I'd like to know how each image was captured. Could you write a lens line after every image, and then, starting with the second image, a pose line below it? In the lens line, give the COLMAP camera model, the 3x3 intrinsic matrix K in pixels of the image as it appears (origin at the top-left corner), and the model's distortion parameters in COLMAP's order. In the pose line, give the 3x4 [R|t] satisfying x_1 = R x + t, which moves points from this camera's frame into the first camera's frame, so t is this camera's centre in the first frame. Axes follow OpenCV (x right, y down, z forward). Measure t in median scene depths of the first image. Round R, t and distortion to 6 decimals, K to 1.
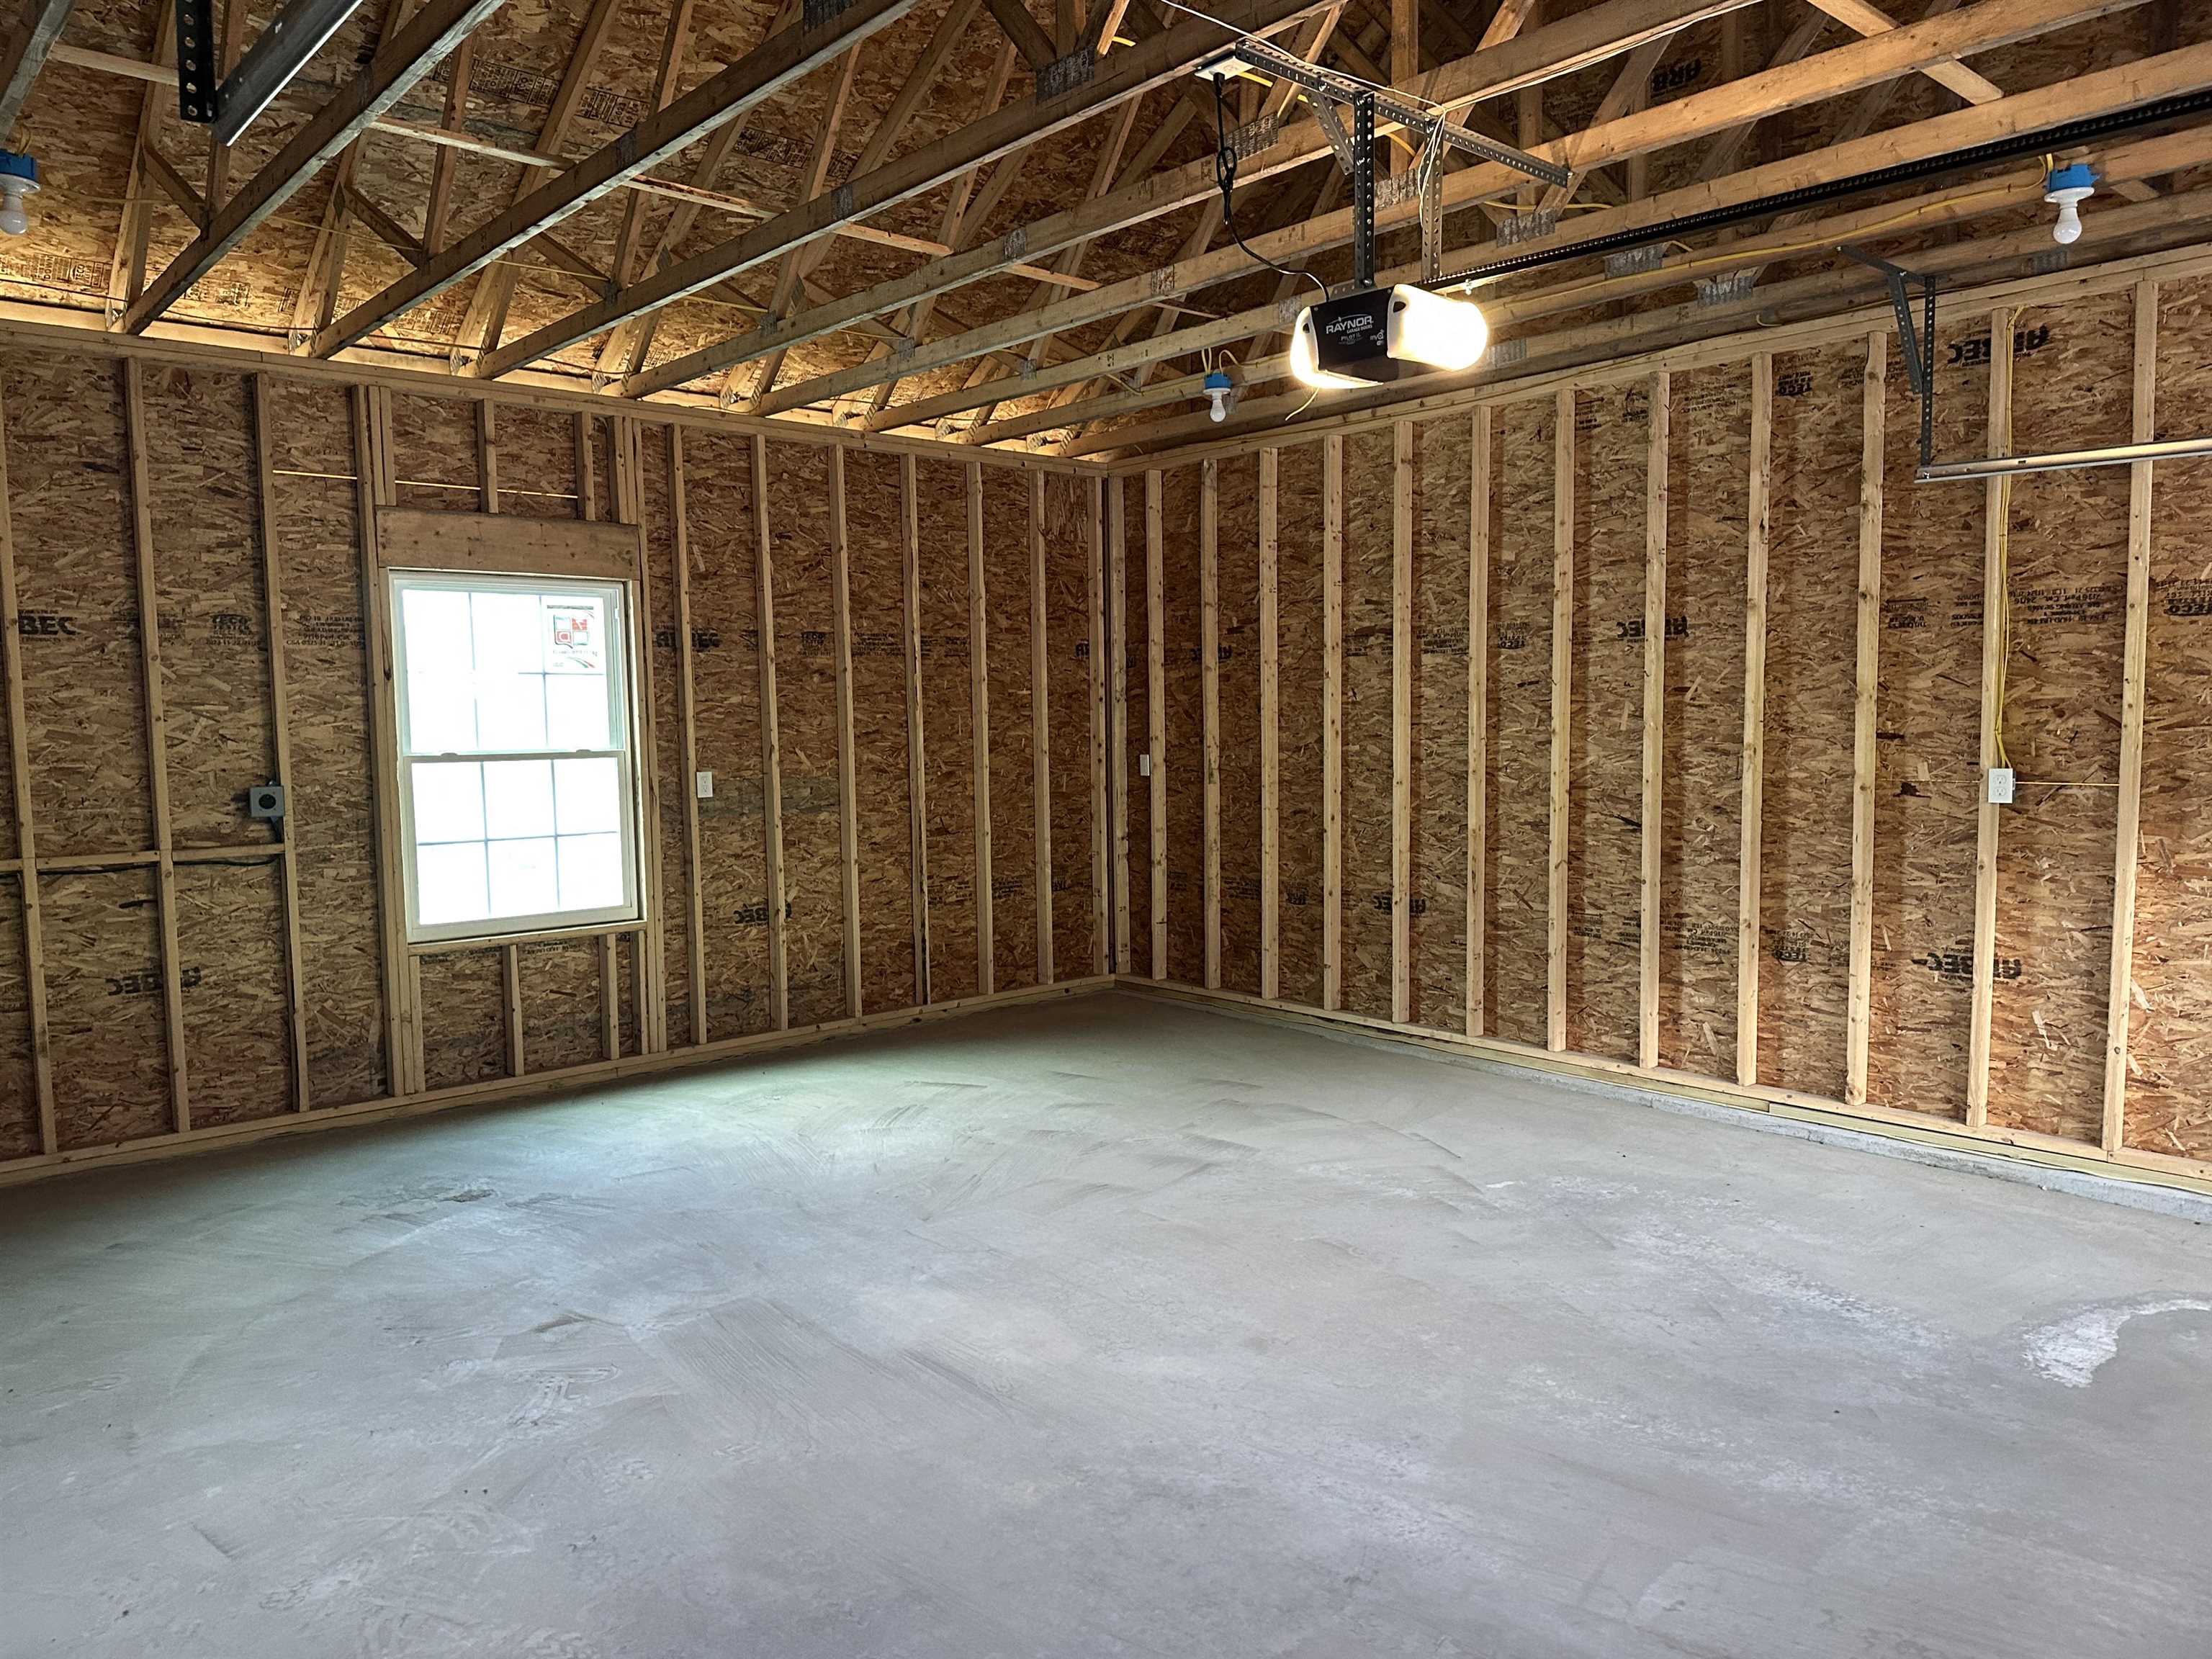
lens RADIAL K [[1631.3, 0, 1106.0], [0, 1631.3, 829.5], [0, 0, 1]] dist [0.017943, -0.008110]
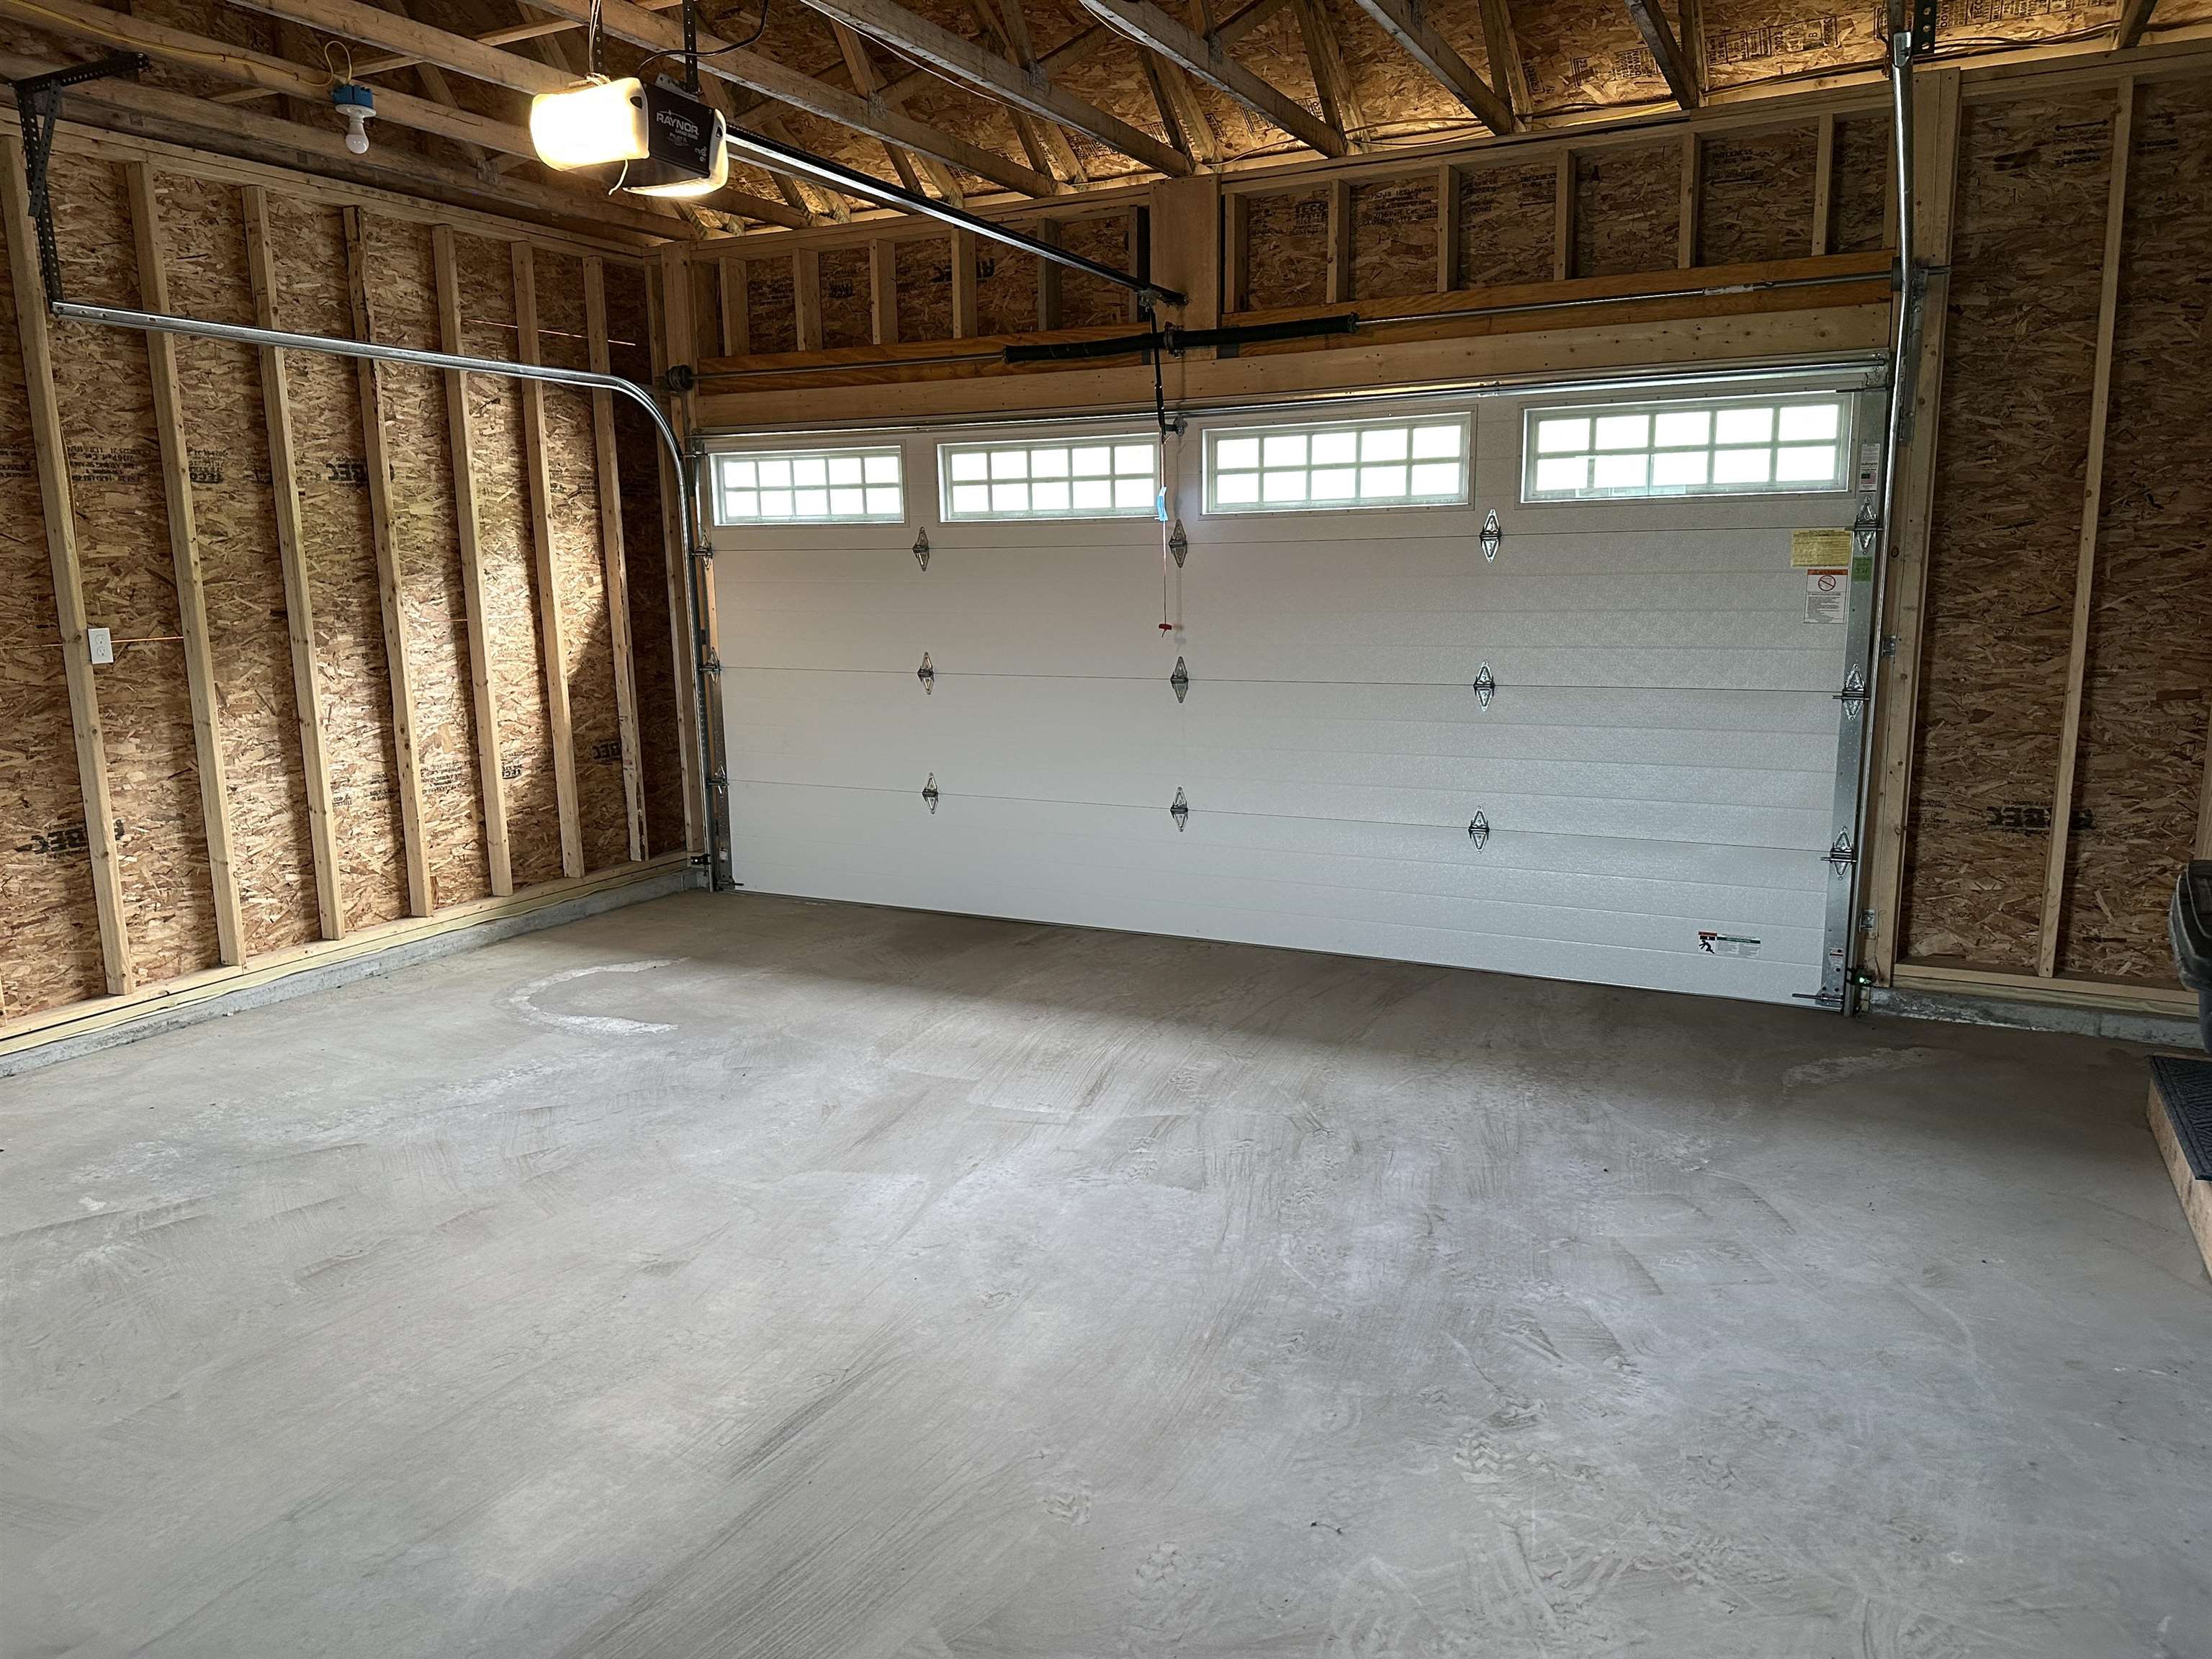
lens RADIAL K [[1631.3, 0, 1106.0], [0, 1631.3, 829.5], [0, 0, 1]] dist [0.017943, -0.008110]
pose [[-0.403857, -0.134575, 0.904870, -0.624001], [0.092990, 0.977959, 0.186948, -0.048428], [-0.910084, 0.159644, -0.382441, 0.872338]]
